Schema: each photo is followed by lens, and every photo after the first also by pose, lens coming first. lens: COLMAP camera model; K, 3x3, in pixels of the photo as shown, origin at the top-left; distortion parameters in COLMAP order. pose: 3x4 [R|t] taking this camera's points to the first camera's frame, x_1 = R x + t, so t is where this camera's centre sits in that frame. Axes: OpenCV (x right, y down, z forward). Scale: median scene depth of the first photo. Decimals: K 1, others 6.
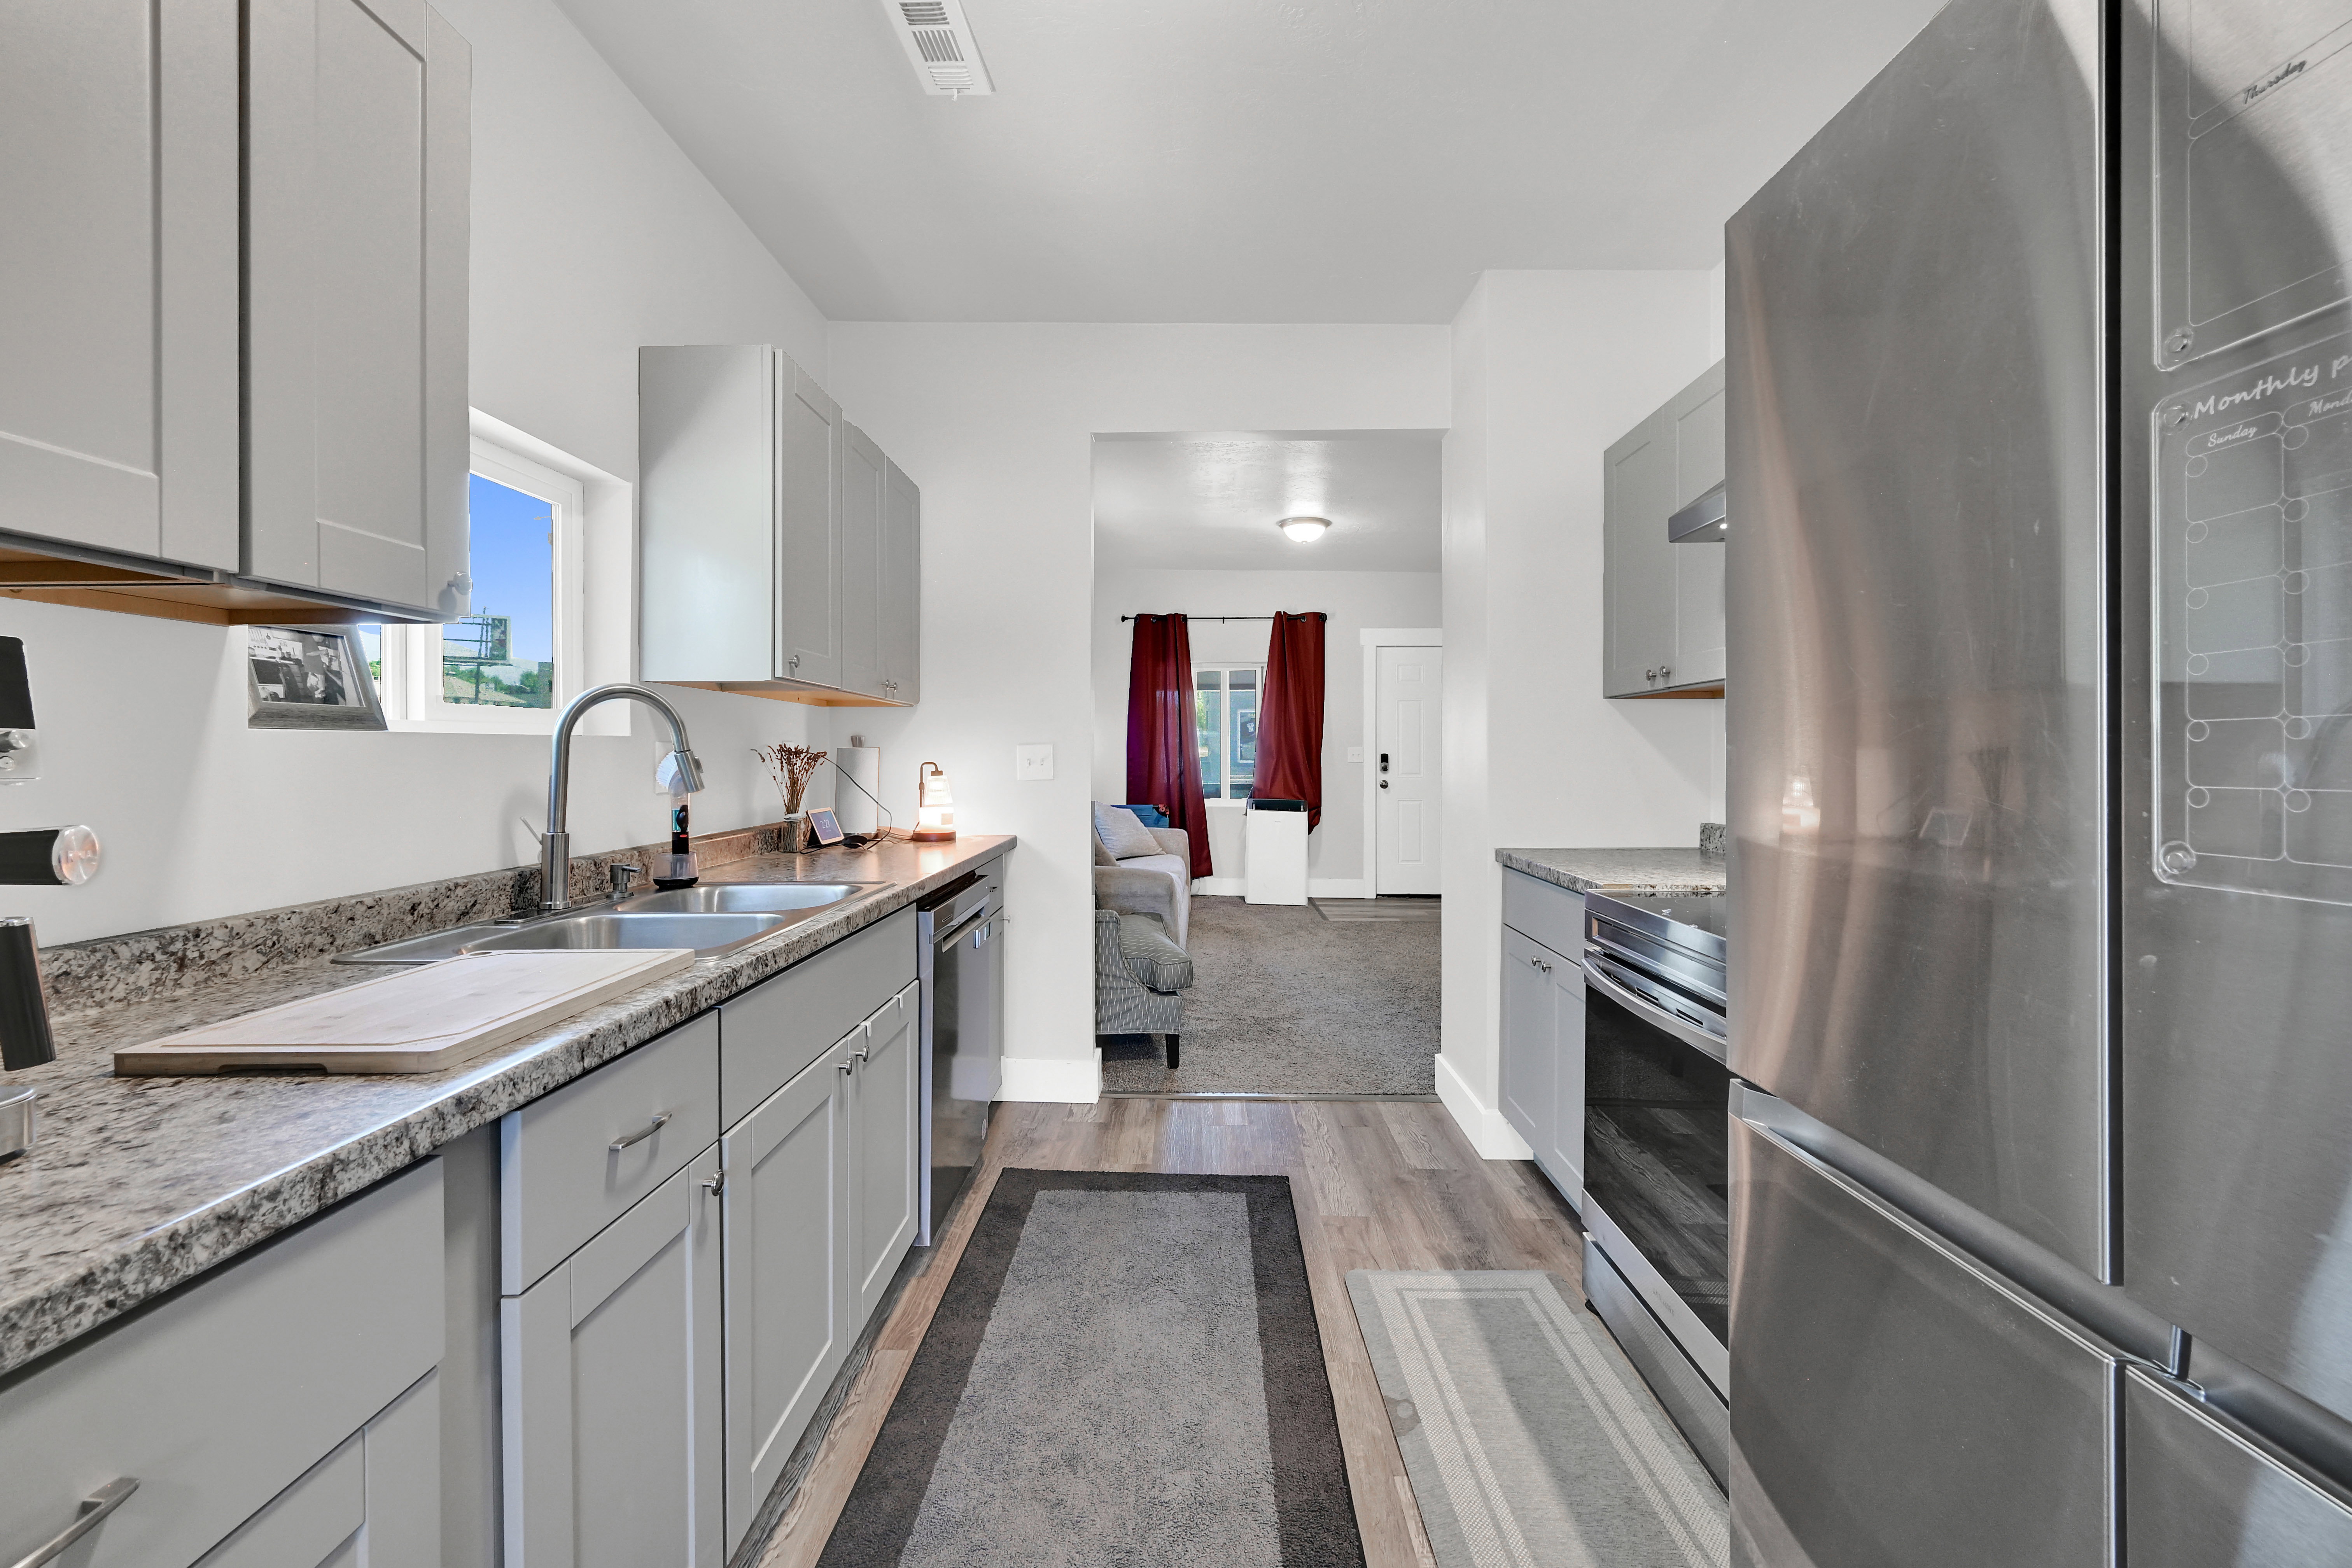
lens RADIAL K [[970.7, 0, 1176.0], [0, 970.7, 784.0], [0, 0, 1]] dist [-0.000177, -0.000019]
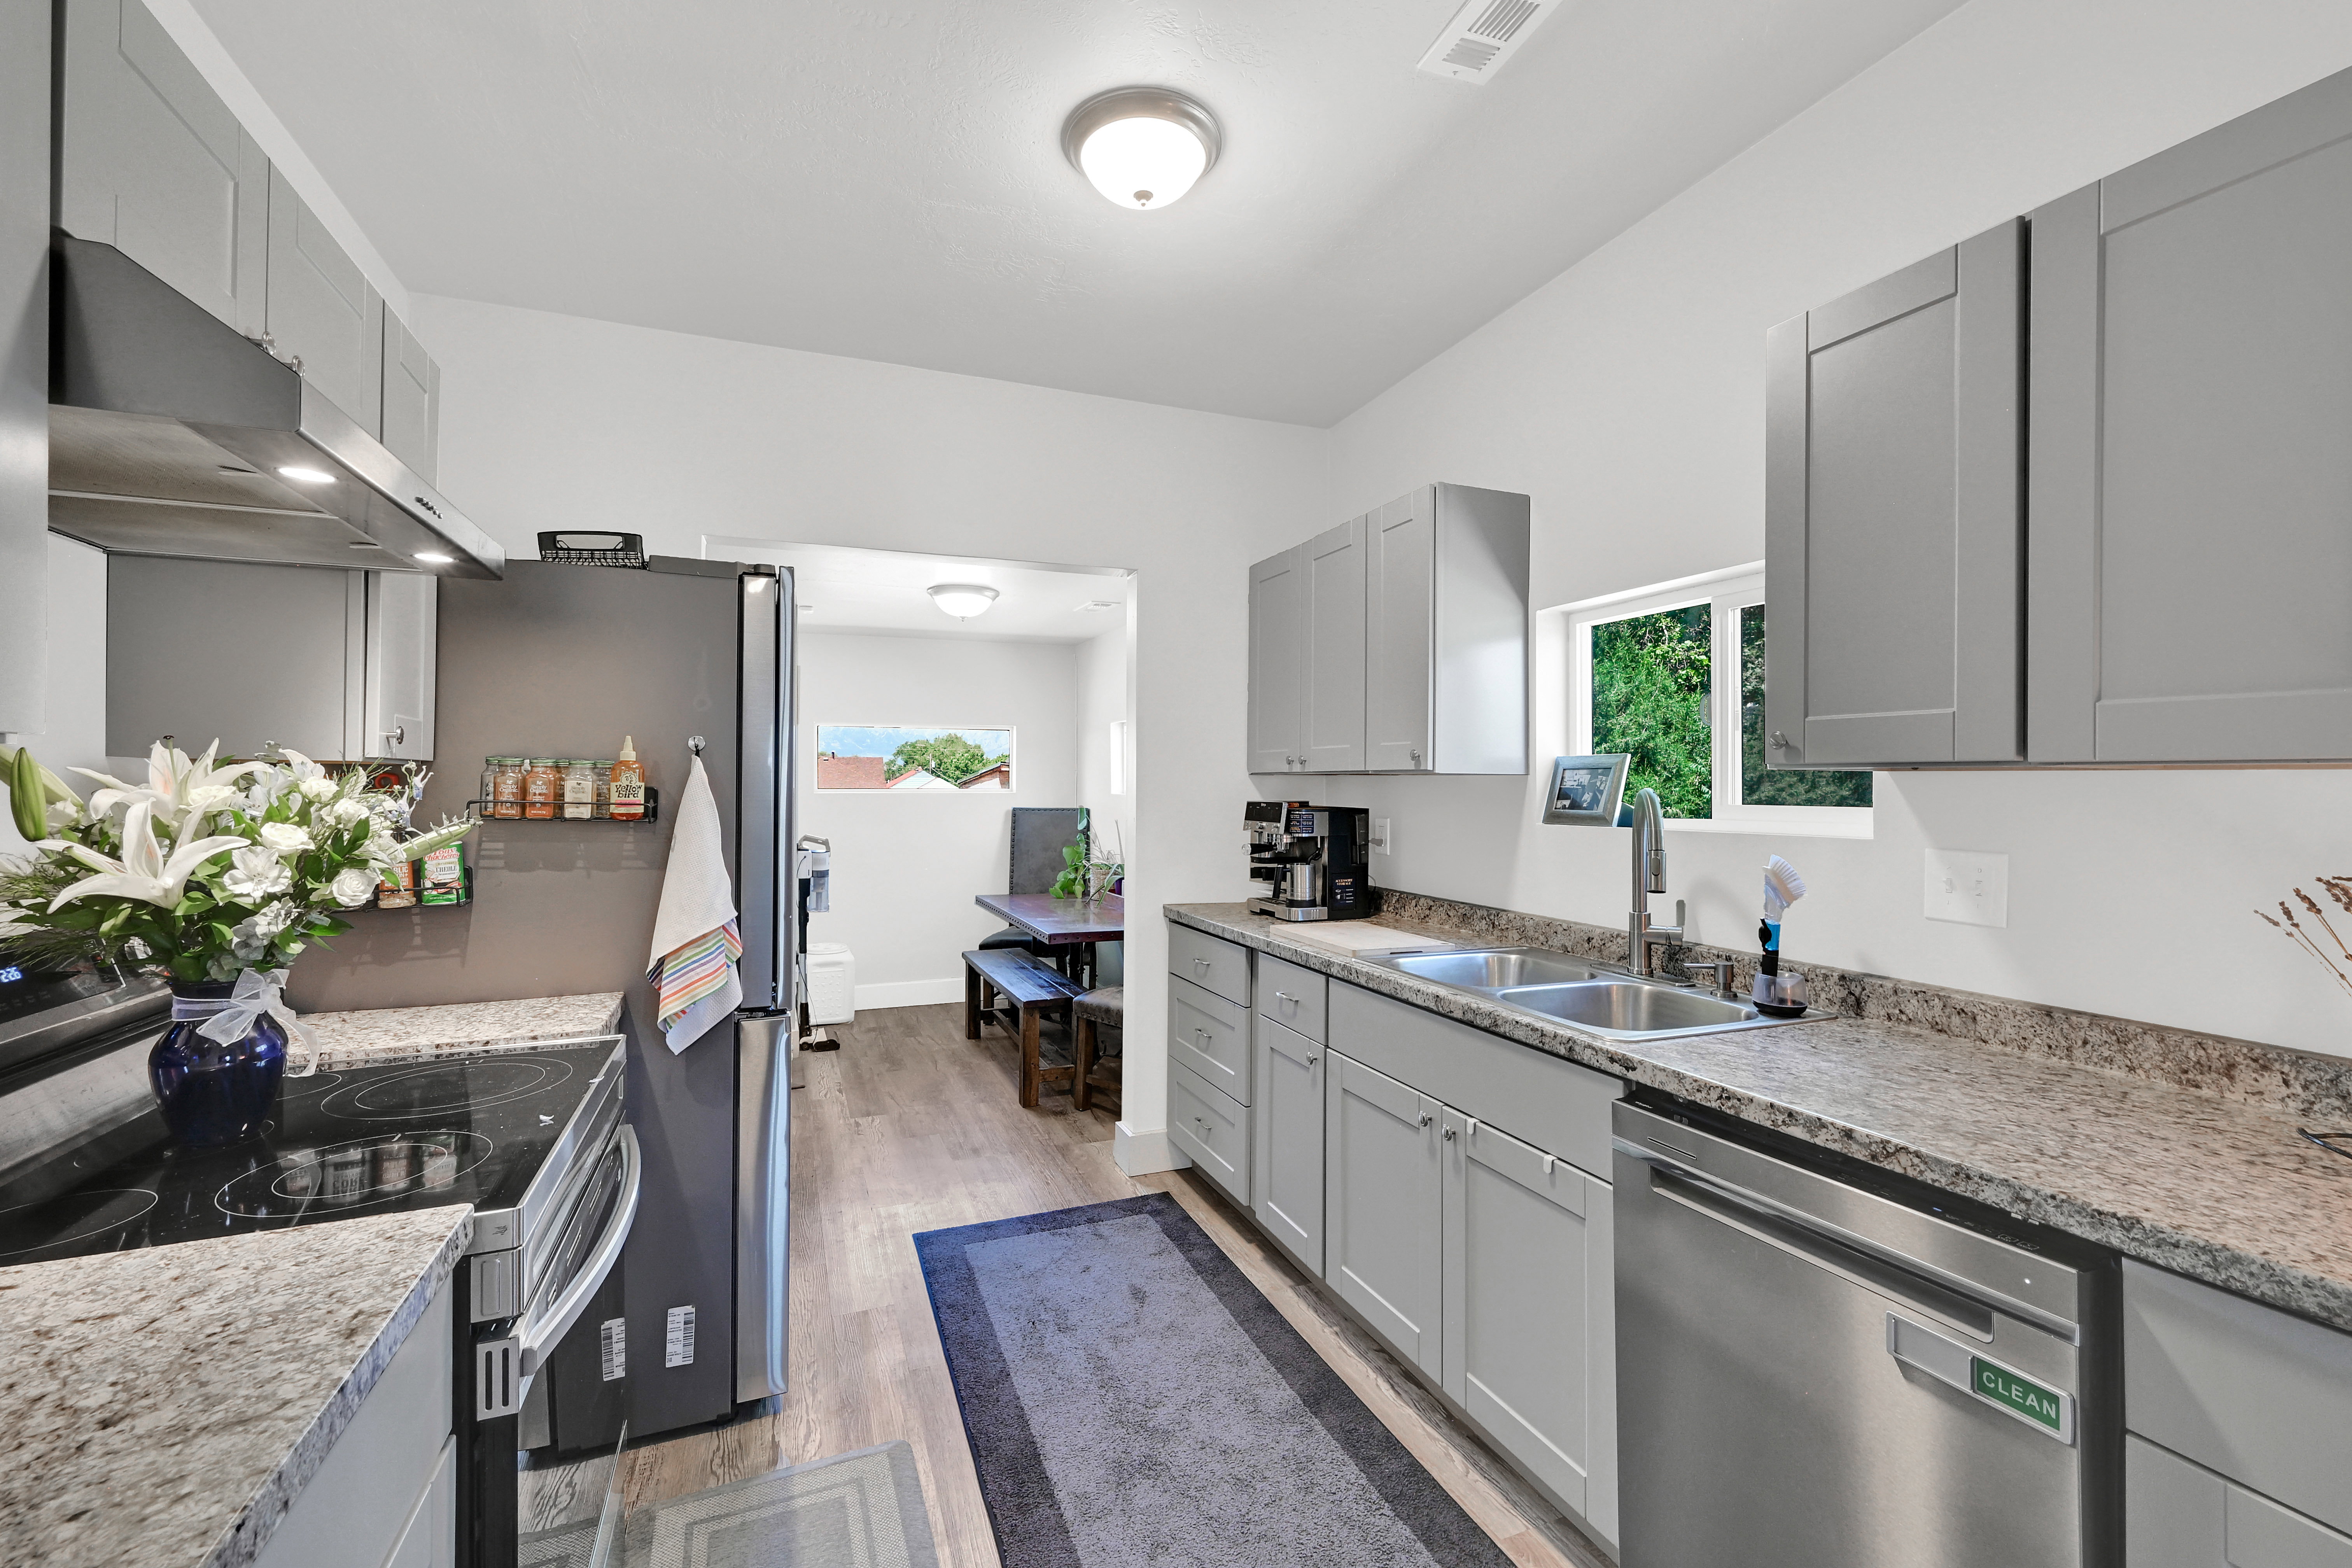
lens RADIAL K [[970.7, 0, 1176.0], [0, 970.7, 784.0], [0, 0, 1]] dist [-0.000177, -0.000019]
pose [[-0.921267, 0.001934, -0.388927, 0.459843], [-0.011964, 0.999373, 0.033310, -0.176081], [0.388748, 0.035340, -0.920666, 2.273913]]
